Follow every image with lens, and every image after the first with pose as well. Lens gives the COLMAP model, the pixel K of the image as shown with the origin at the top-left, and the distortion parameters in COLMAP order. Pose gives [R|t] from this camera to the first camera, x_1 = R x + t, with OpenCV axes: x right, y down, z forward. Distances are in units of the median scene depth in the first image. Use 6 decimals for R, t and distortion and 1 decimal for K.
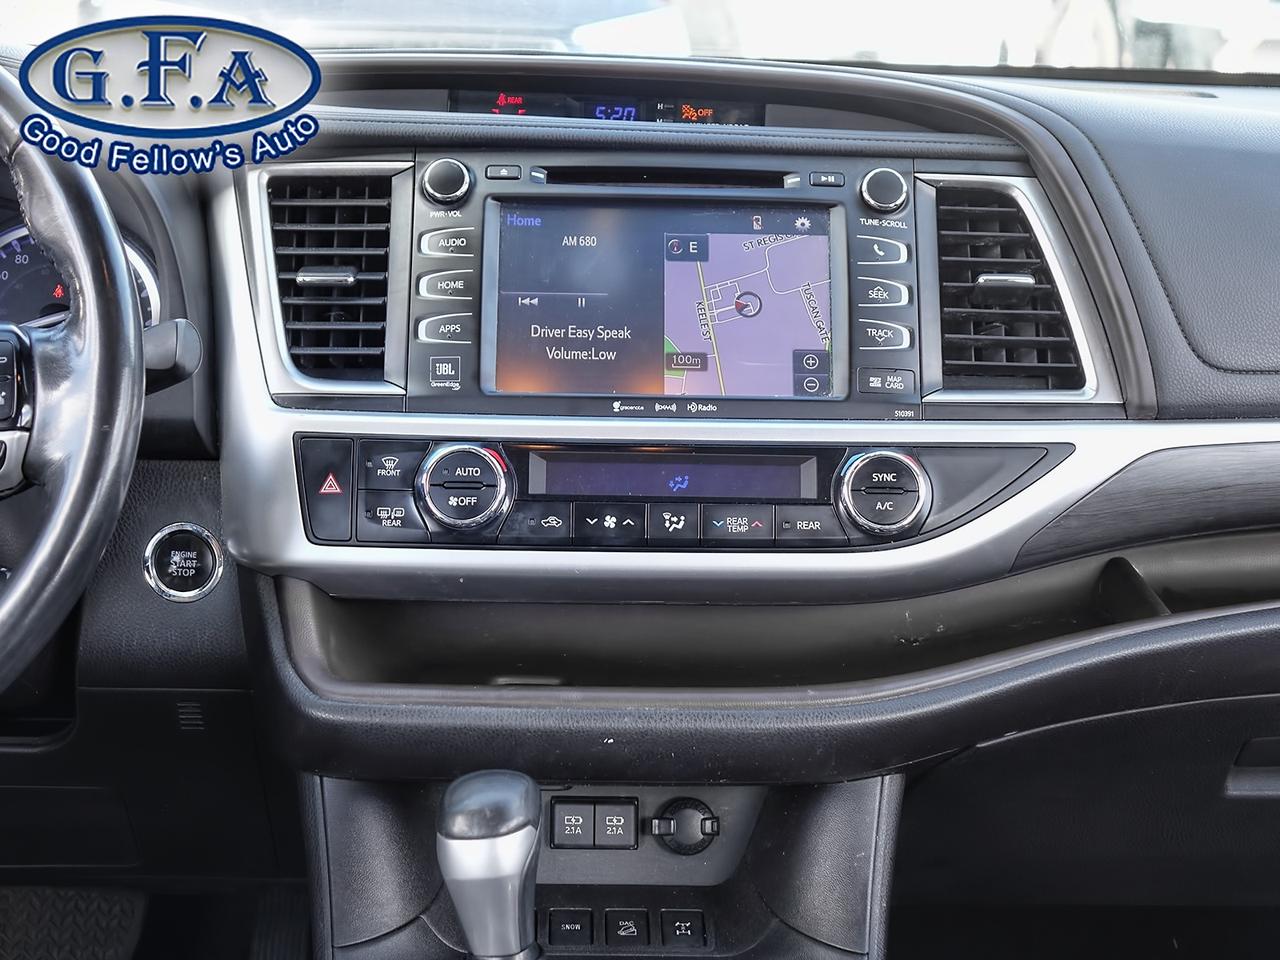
lens RADIAL K [[2251.9, 0, 640.0], [0, 2251.9, 480.0], [0, 0, 1]] dist [-0.024233, -0.012149]
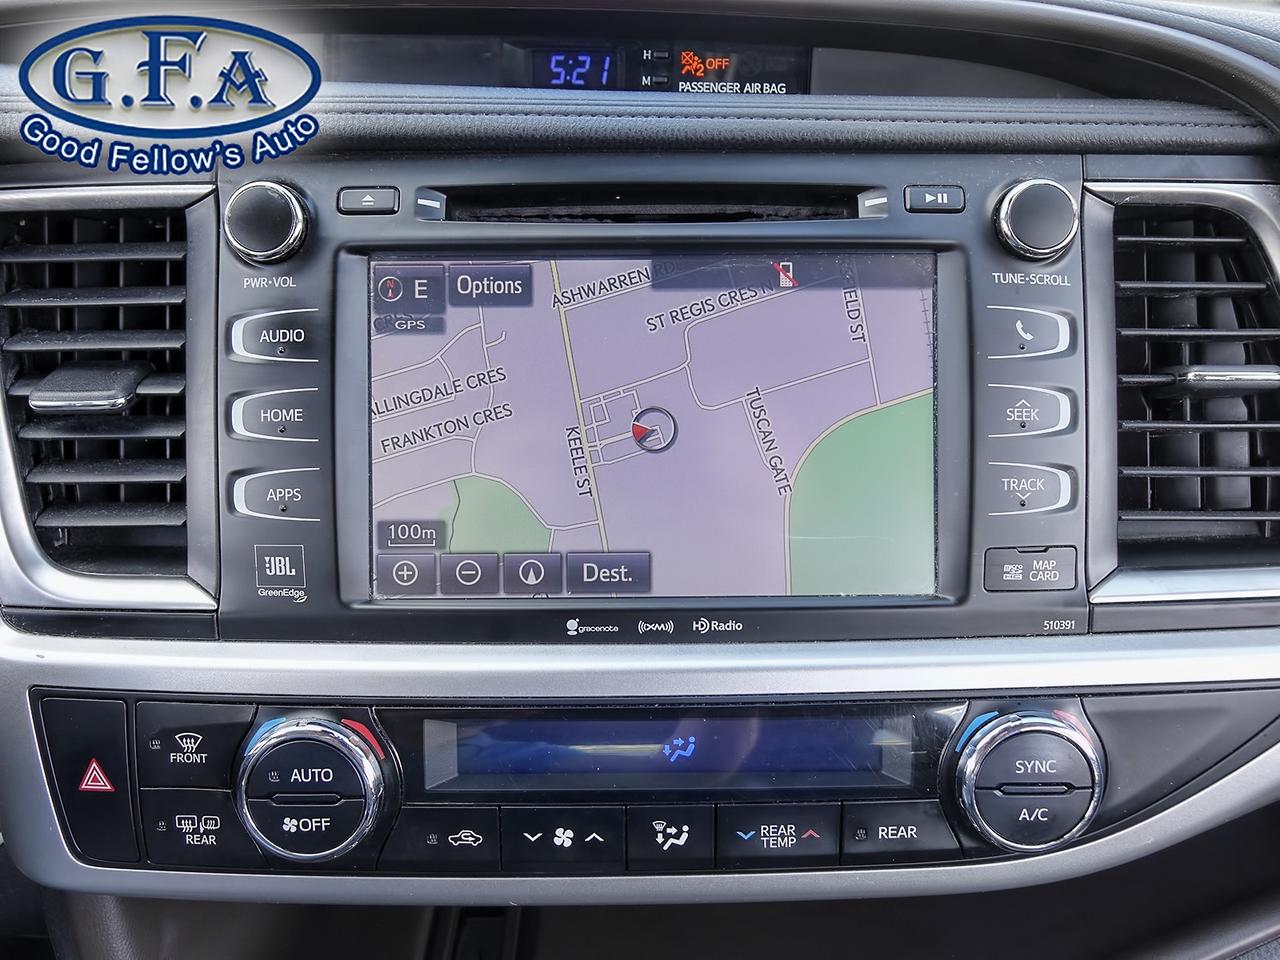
lens RADIAL K [[1000.9, 0, 640.0], [0, 1000.9, 480.0], [0, 0, 1]] dist [-0.007434, -0.009542]
pose [[0.999526, -0.011197, -0.028674, 0.015041], [0.018860, 0.958955, 0.282929, -0.141675], [0.024329, -0.283336, 0.958712, 0.752122]]
